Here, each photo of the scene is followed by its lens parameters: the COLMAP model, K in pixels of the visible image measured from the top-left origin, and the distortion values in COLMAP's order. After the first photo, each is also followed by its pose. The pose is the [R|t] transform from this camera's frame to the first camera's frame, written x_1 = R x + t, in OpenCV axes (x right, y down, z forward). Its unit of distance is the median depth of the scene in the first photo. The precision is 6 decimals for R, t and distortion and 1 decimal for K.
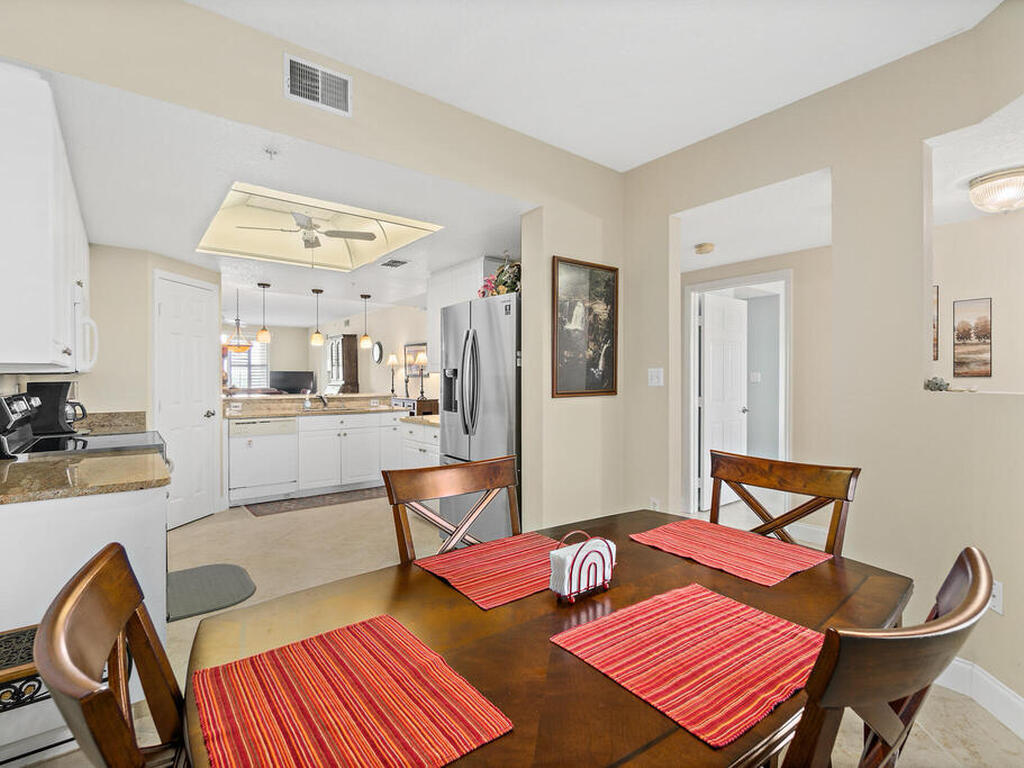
lens RADIAL K [[502.6, 0, 513.9], [0, 502.6, 382.0], [0, 0, 1]] dist [-0.010273, 0.001723]
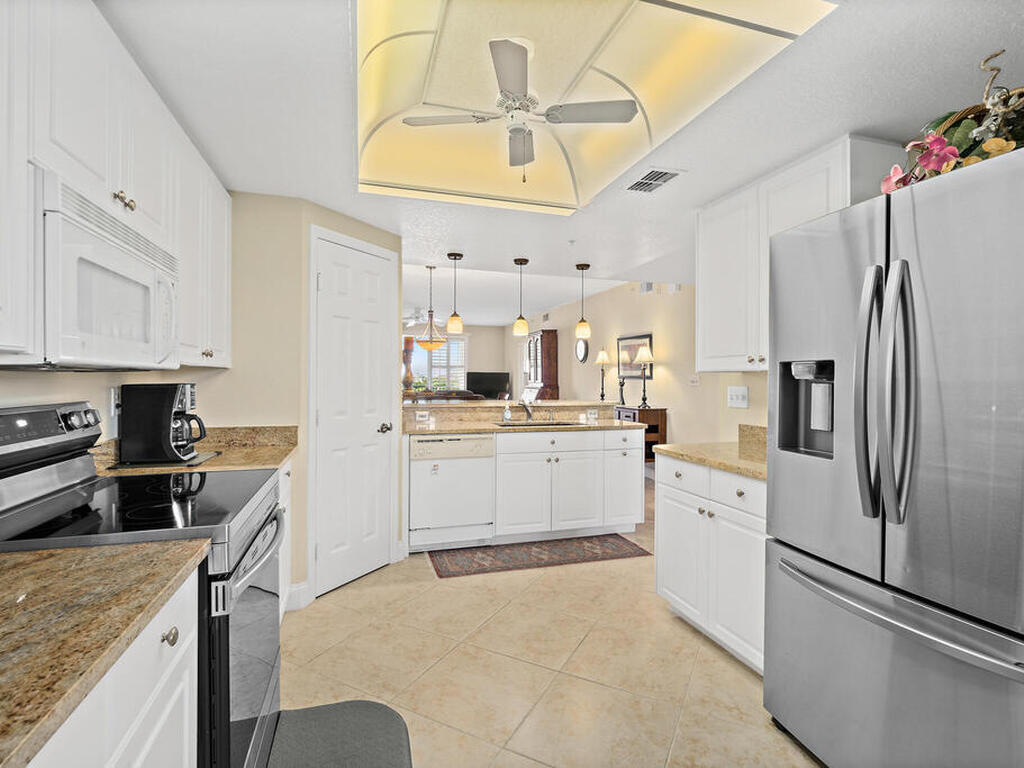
lens RADIAL K [[502.6, 0, 510.8], [0, 502.6, 383.7], [0, 0, 1]] dist [-0.010273, 0.001723]
pose [[0.931641, 0.006705, -0.363318, -0.141559], [-0.006895, 0.999976, 0.000774, -0.002610], [0.363314, 0.001784, 0.931665, 0.319664]]
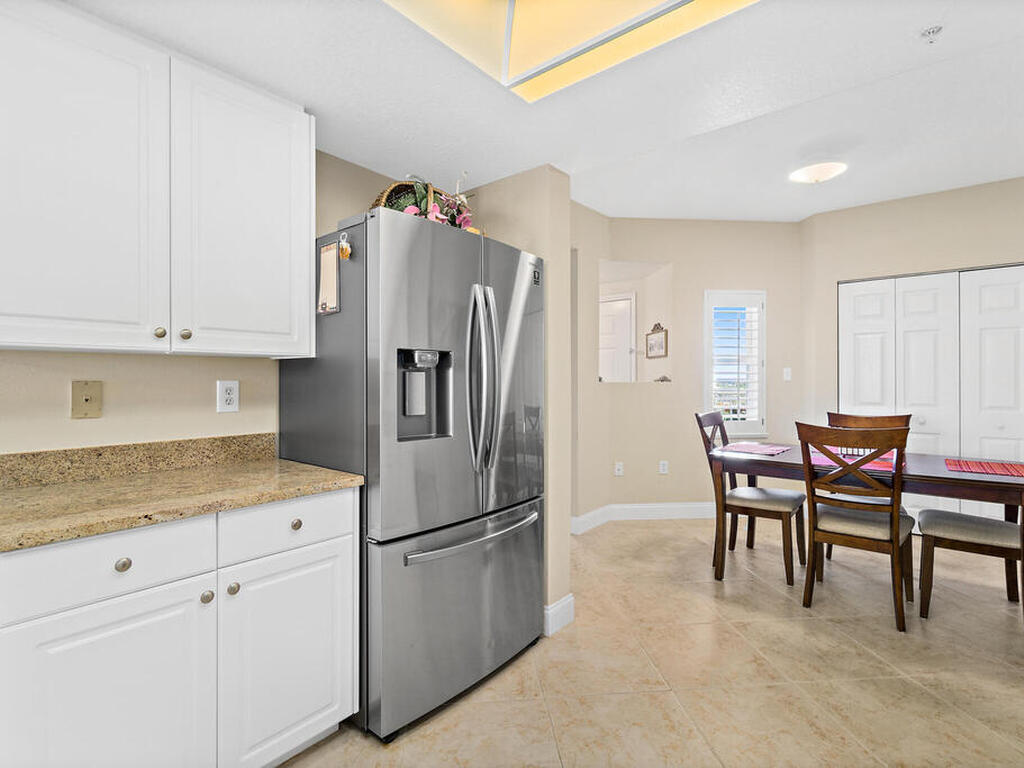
lens RADIAL K [[502.6, 0, 514.0], [0, 502.6, 375.2], [0, 0, 1]] dist [-0.010273, 0.001723]
pose [[-0.219717, 0.000017, 0.975564, -0.436060], [0.004572, 0.999989, 0.001012, -0.001241], [-0.975553, 0.004682, -0.219714, 0.716606]]
